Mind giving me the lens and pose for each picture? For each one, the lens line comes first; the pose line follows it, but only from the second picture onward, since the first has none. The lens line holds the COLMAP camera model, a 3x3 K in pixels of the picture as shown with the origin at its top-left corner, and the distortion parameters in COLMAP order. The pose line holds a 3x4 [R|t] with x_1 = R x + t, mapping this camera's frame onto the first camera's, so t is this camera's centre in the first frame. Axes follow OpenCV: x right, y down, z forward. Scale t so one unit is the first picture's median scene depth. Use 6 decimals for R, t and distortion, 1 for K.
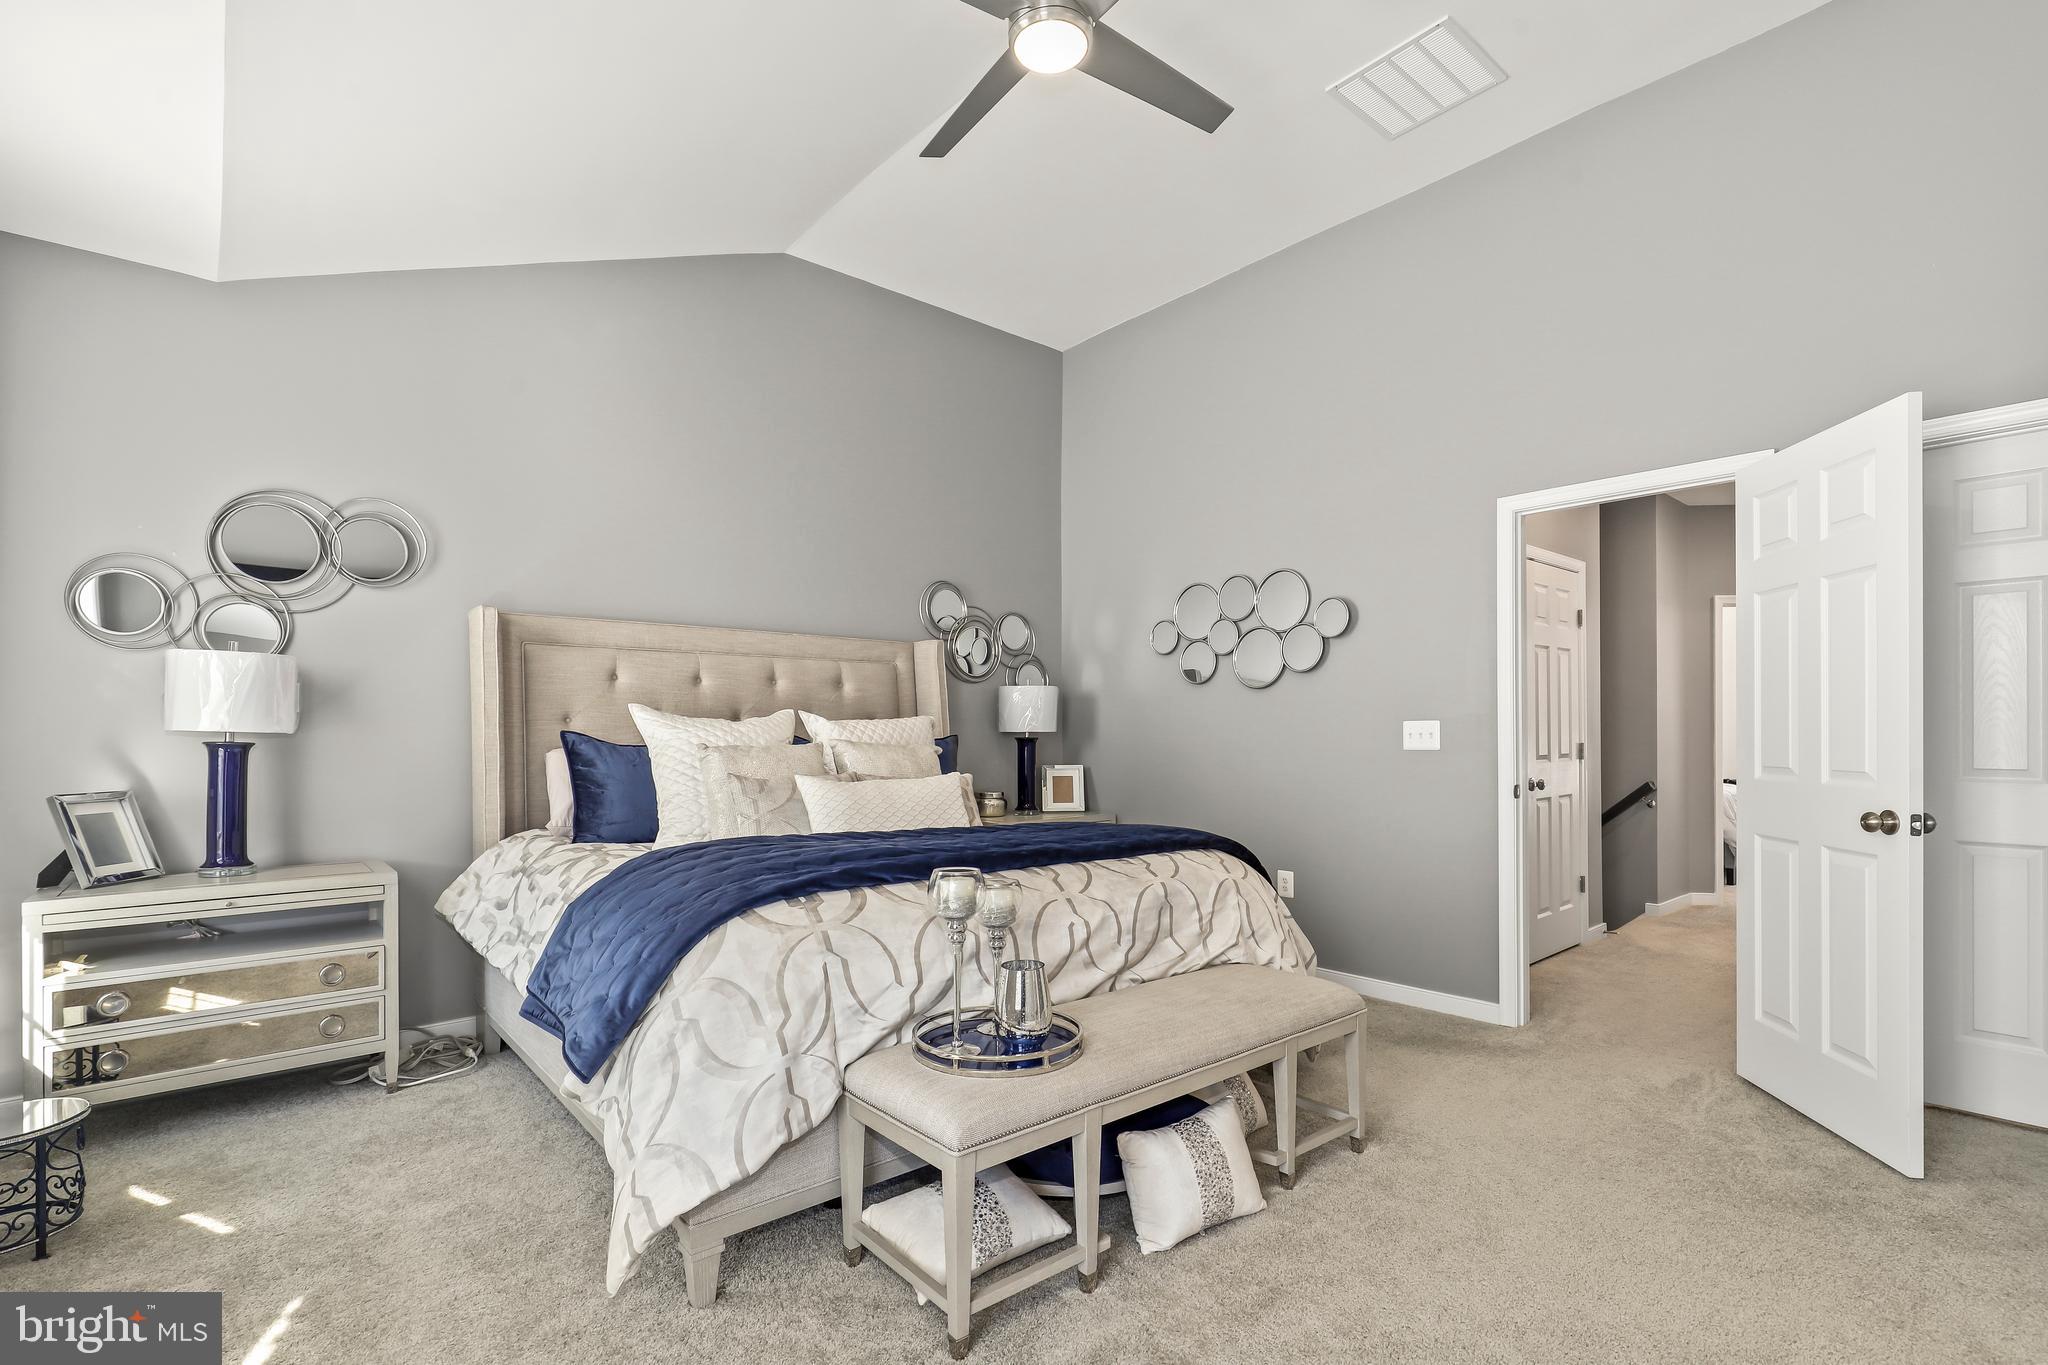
lens RADIAL K [[957.4, 0, 1013.6], [0, 957.4, 727.8], [0, 0, 1]] dist [-0.002248, -0.000727]
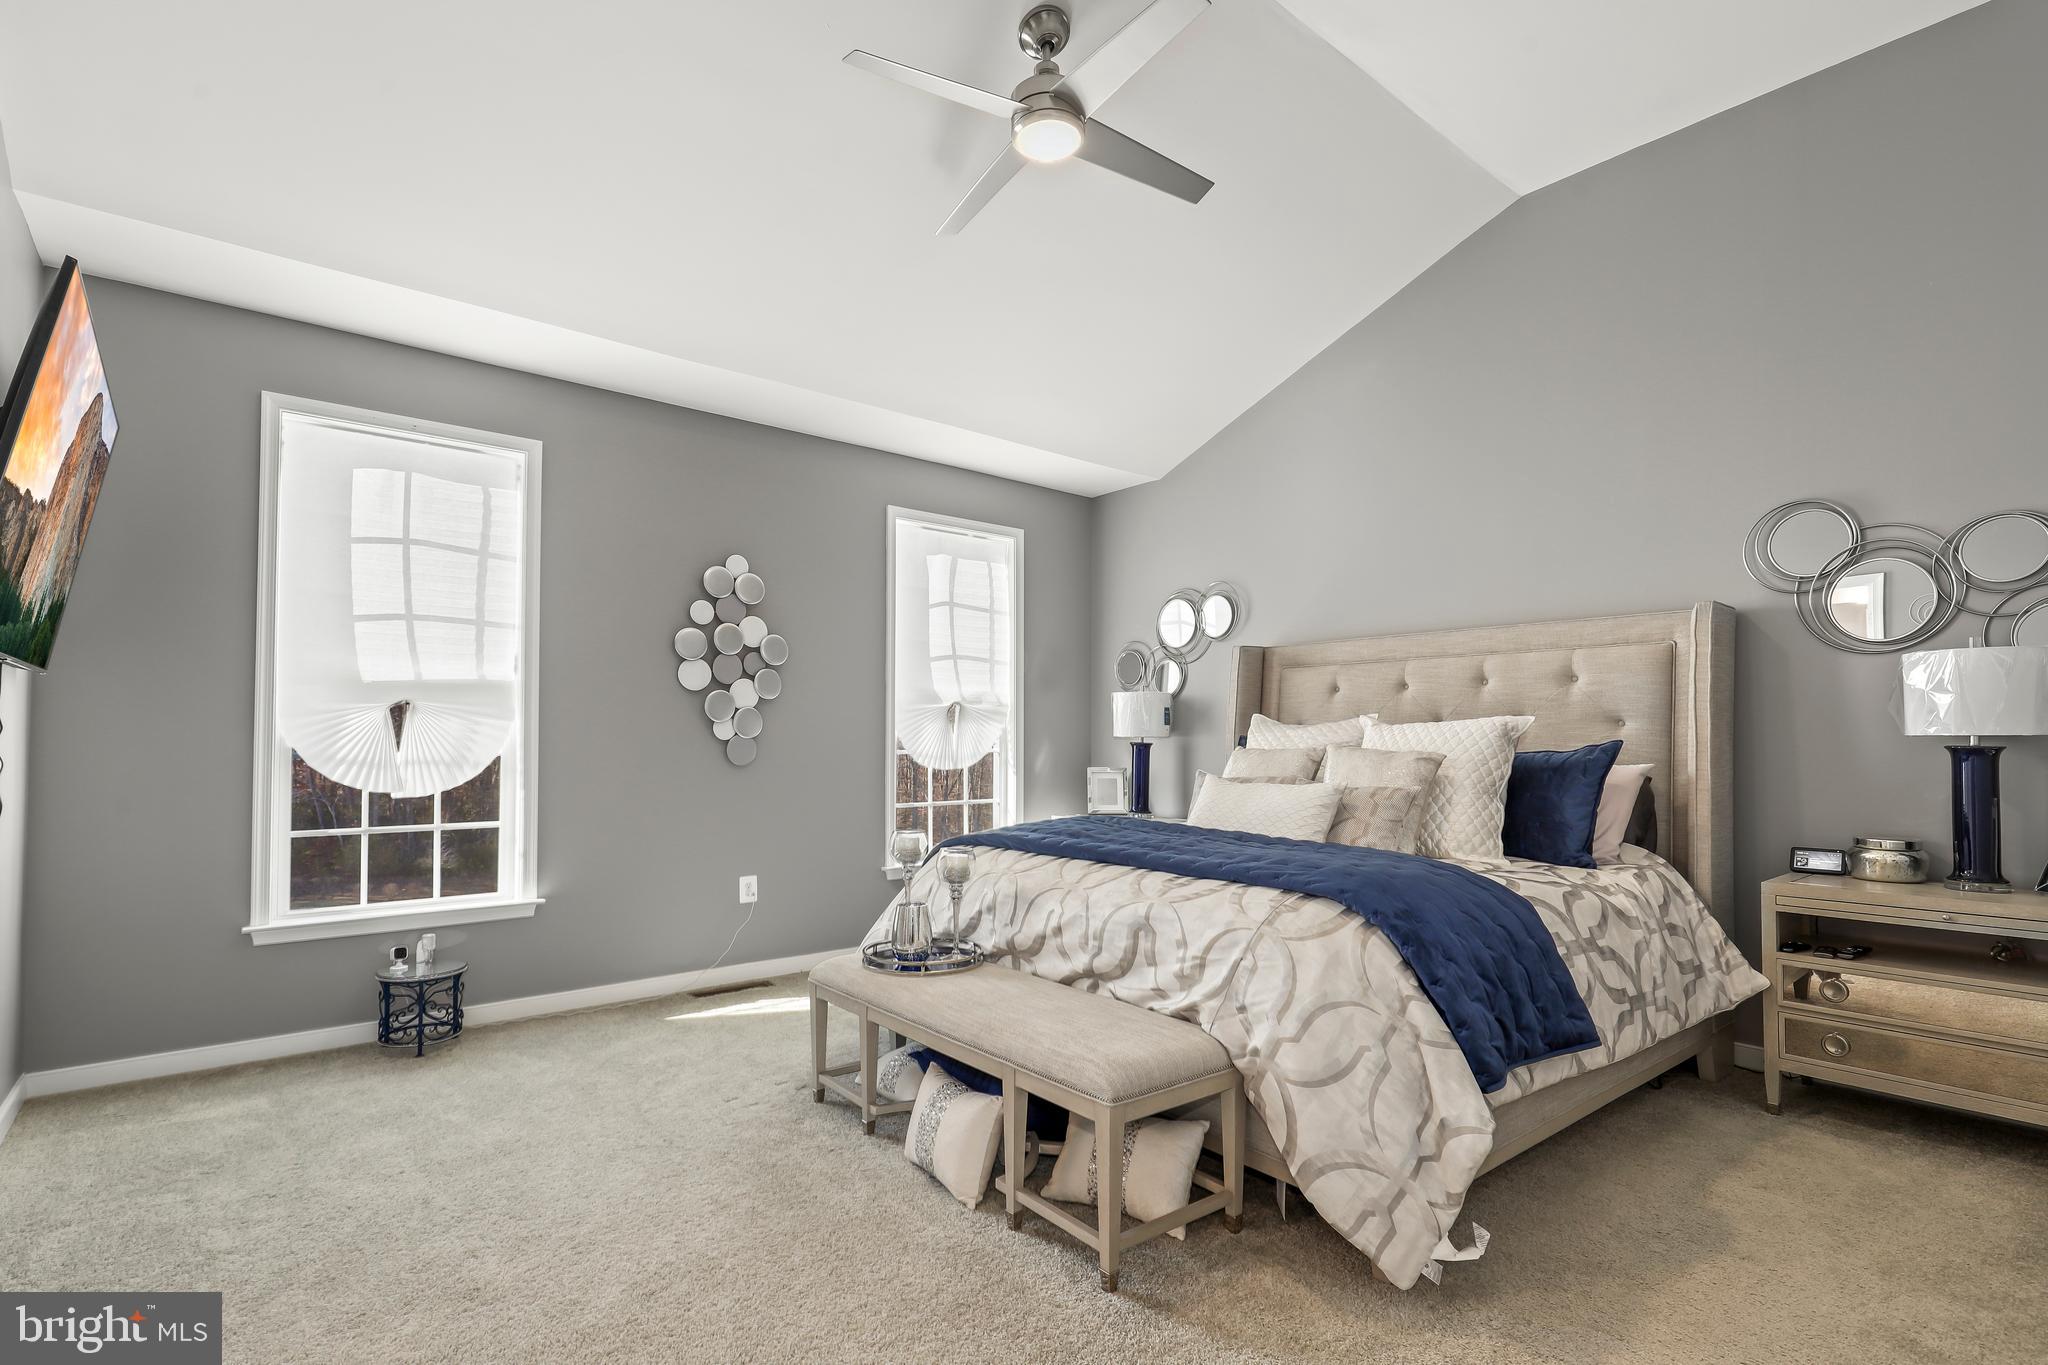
lens RADIAL K [[980.3, 0, 1043.7], [0, 980.3, 722.9], [0, 0, 1]] dist [0.004812, -0.000240]
pose [[-0.015808, -0.014068, -0.999776, 0.727083], [0.007999, 0.999867, -0.014196, 0.001644], [0.999843, -0.008222, -0.015693, 0.610507]]
